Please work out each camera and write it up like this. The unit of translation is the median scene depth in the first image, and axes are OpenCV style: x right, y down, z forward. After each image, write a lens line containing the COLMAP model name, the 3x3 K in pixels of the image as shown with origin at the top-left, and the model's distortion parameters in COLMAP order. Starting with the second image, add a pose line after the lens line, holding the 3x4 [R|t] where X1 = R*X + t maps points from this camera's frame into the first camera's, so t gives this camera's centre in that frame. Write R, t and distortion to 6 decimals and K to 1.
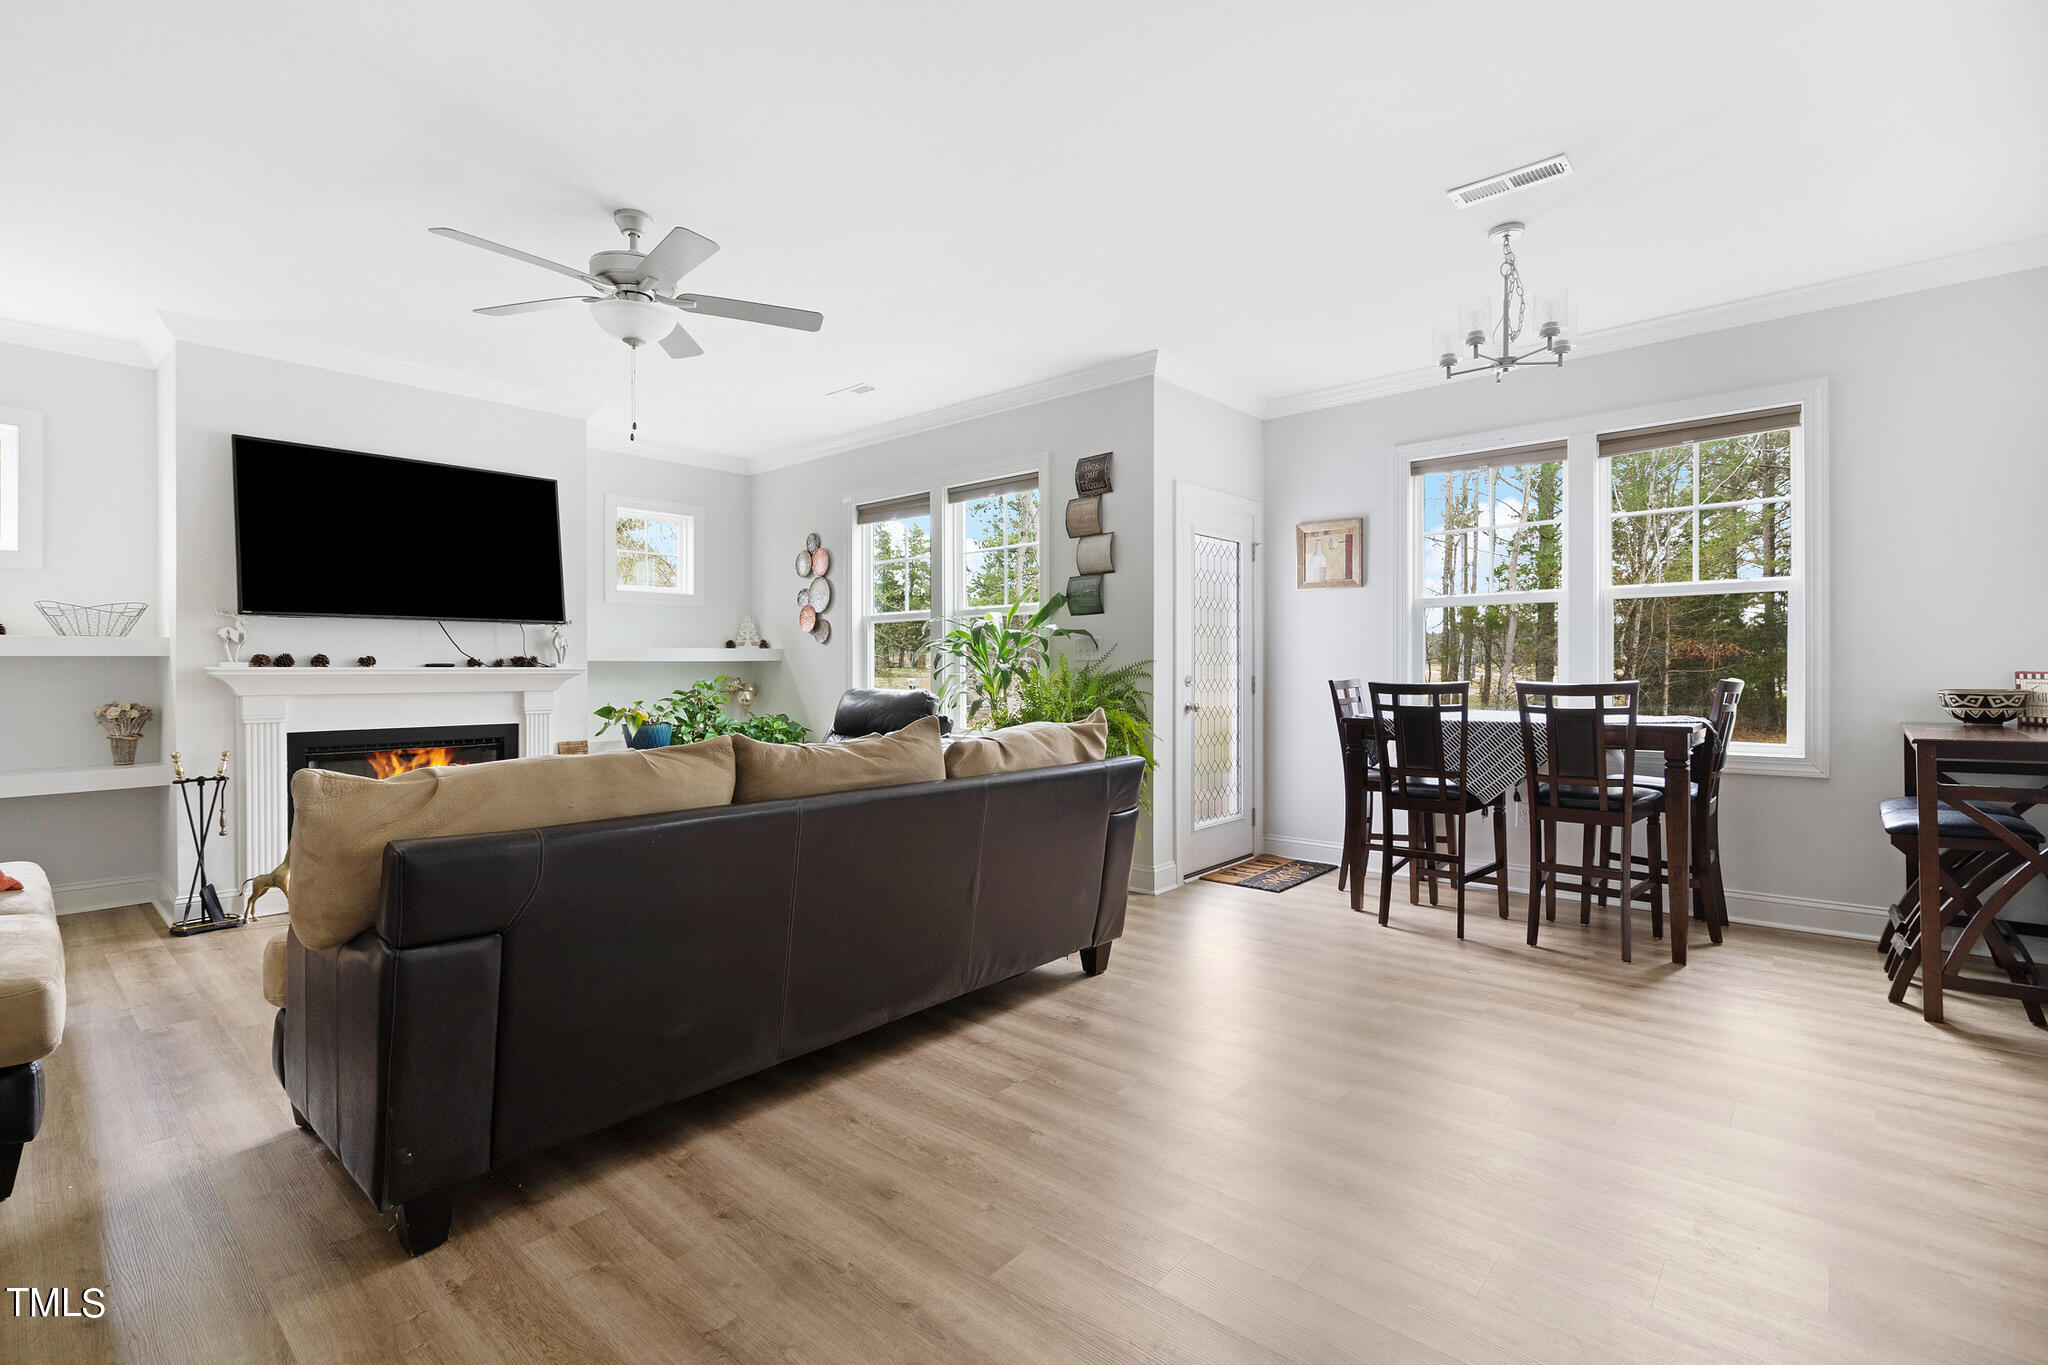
lens RADIAL K [[941.4, 0, 1020.4], [0, 941.4, 679.1], [0, 0, 1]] dist [-0.008964, 0.003237]
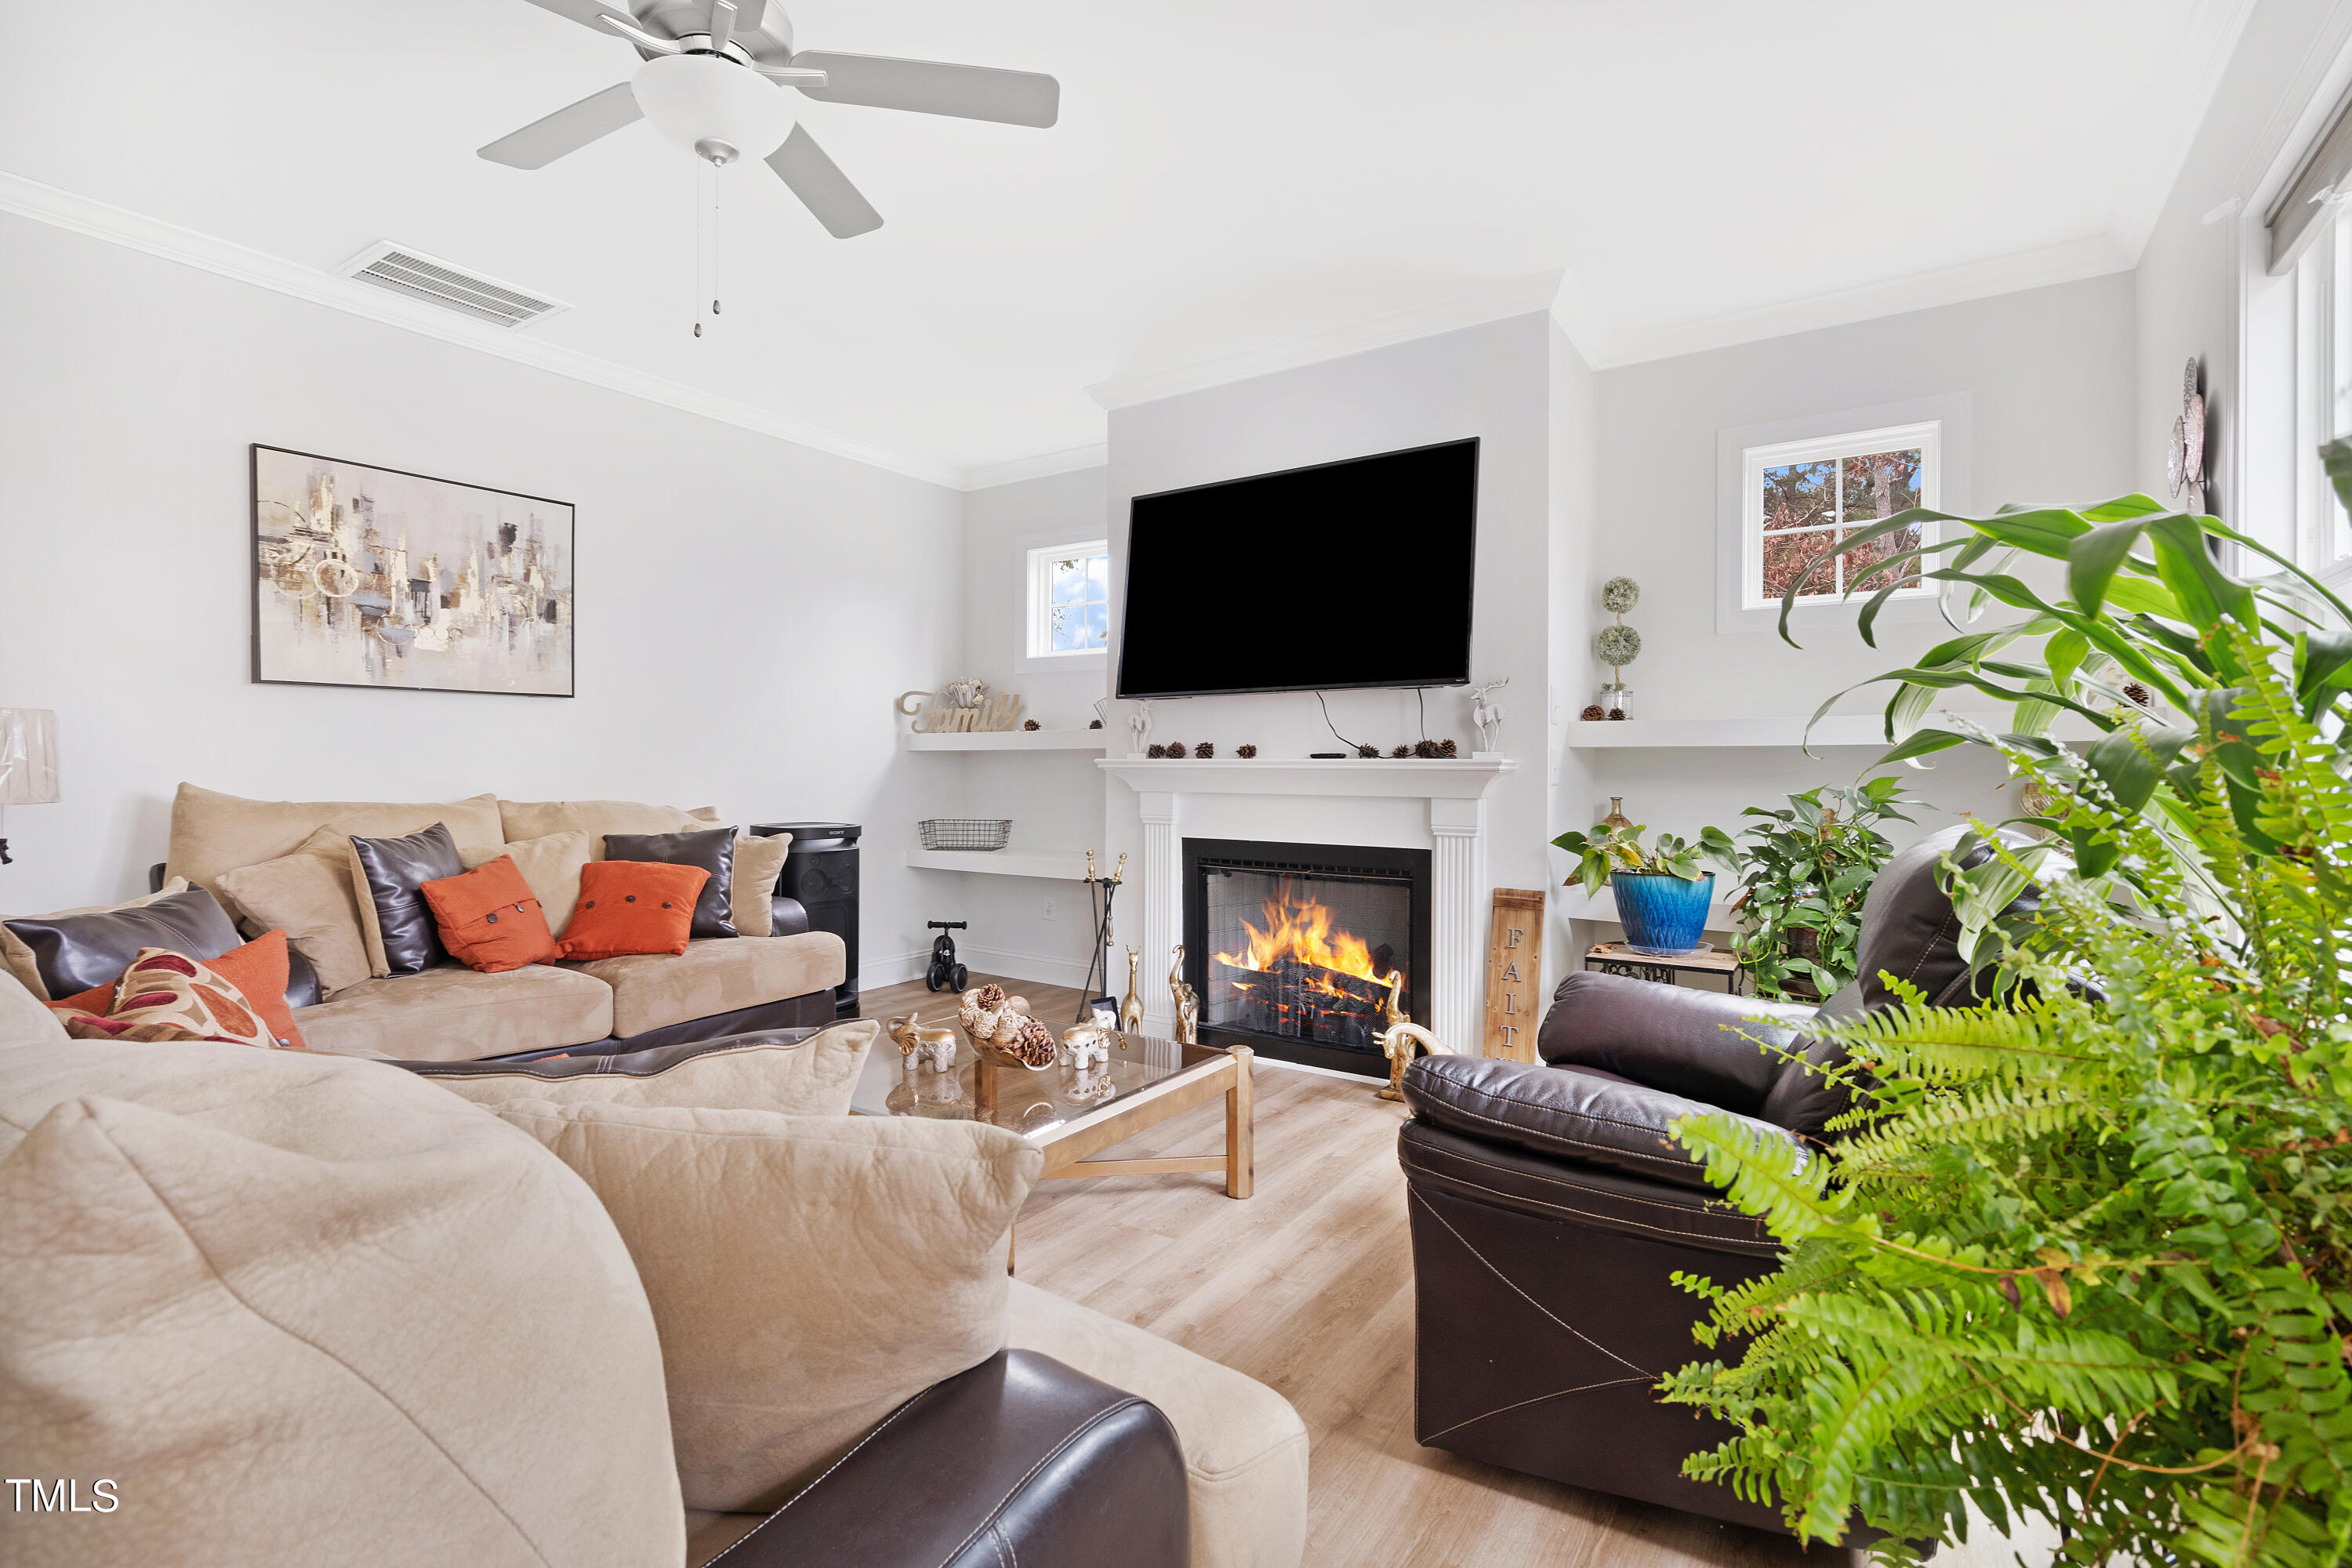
lens RADIAL K [[1081.1, 0, 1178.0], [0, 1081.1, 769.8], [0, 0, 1]] dist [-0.008964, 0.003237]
pose [[0.122966, 0.006334, -0.992391, 0.168176], [-0.013825, 0.999894, 0.004669, -0.007149], [0.992315, 0.013145, 0.123041, 0.842541]]
